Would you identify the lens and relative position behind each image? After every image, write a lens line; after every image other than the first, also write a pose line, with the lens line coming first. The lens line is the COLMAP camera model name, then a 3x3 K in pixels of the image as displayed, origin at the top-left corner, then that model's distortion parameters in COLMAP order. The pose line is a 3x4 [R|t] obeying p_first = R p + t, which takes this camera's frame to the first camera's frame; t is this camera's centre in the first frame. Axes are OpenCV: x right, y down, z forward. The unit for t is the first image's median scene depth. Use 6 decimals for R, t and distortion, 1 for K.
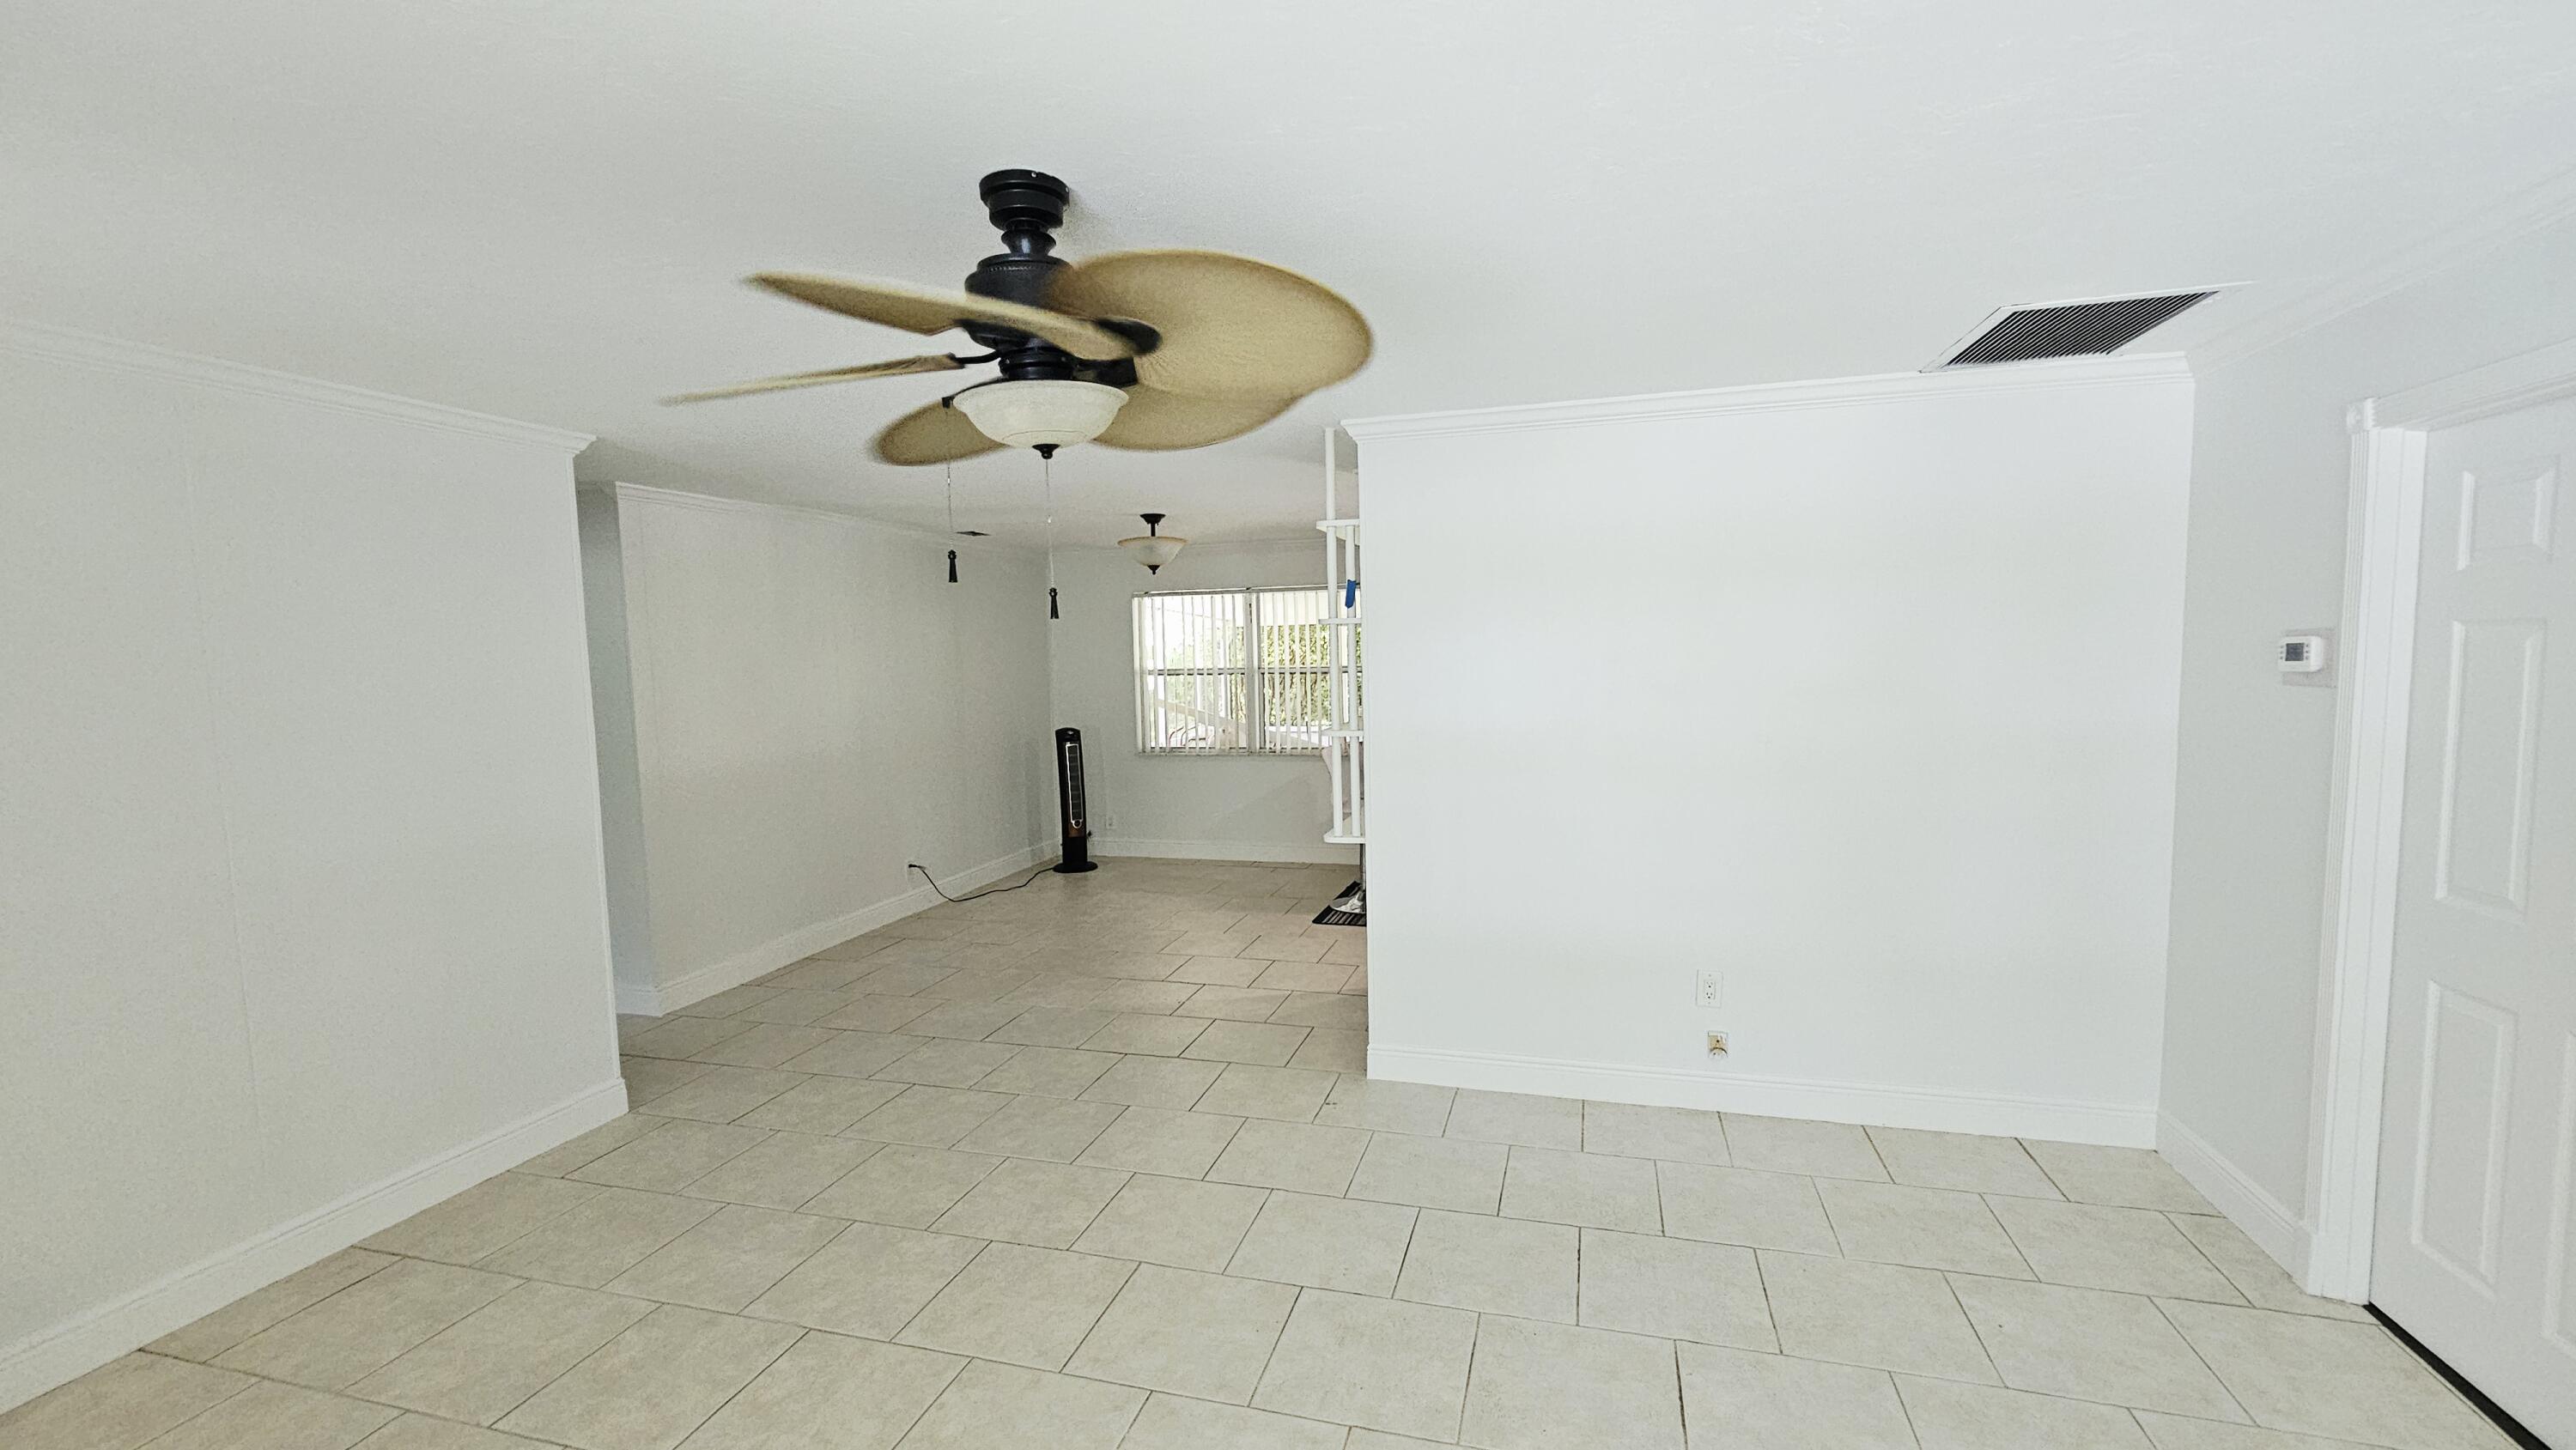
lens RADIAL K [[1057.3, 0, 1299.9], [0, 1057.3, 737.0], [0, 0, 1]] dist [0.000411, 0.000440]
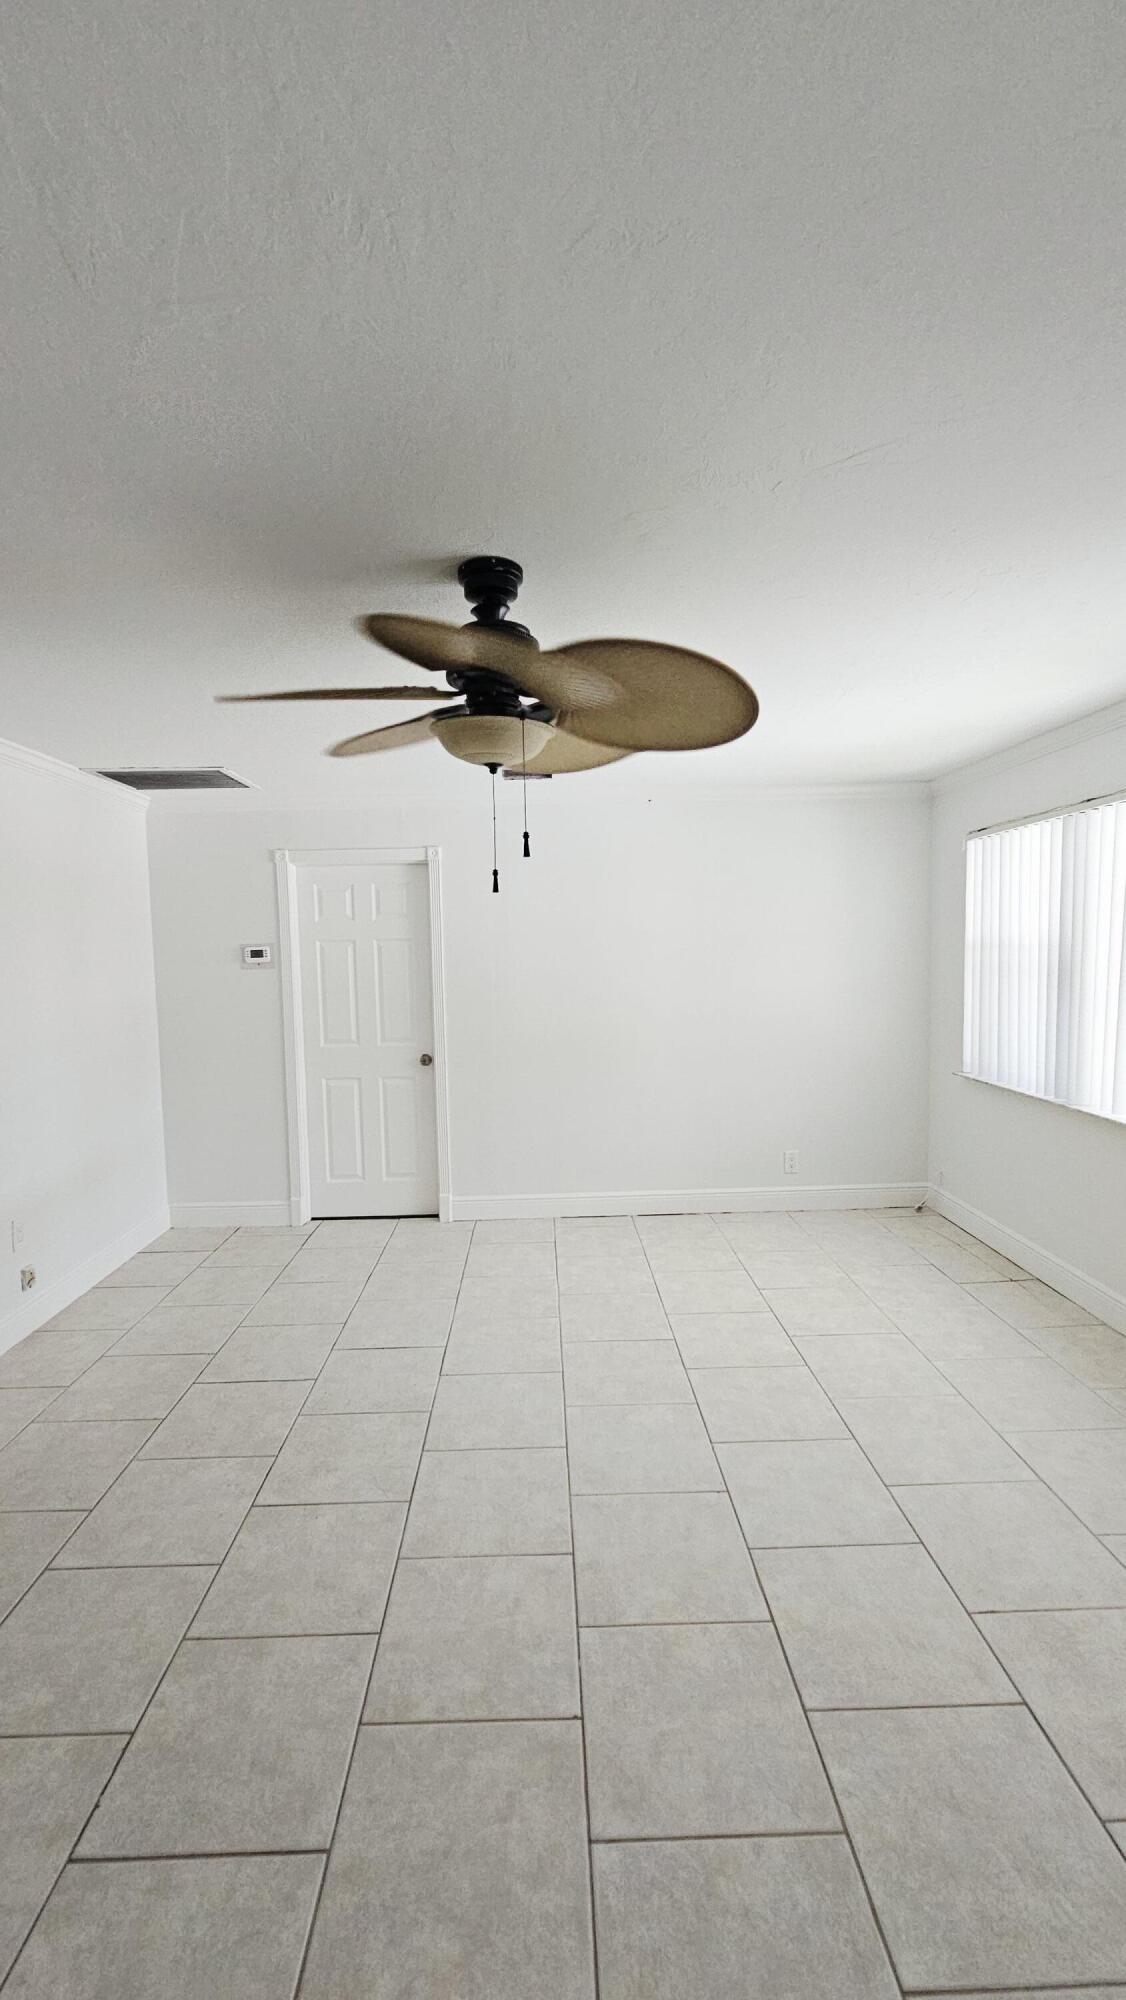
lens RADIAL K [[821.0, 0, 547.7], [0, 821.0, 1005.9], [0, 0, 1]] dist [0.000411, 0.000440]
pose [[-0.283617, -0.036443, 0.958245, -0.940799], [0.106174, 0.991940, 0.069149, -0.025874], [-0.953042, 0.121353, -0.277462, 0.935002]]
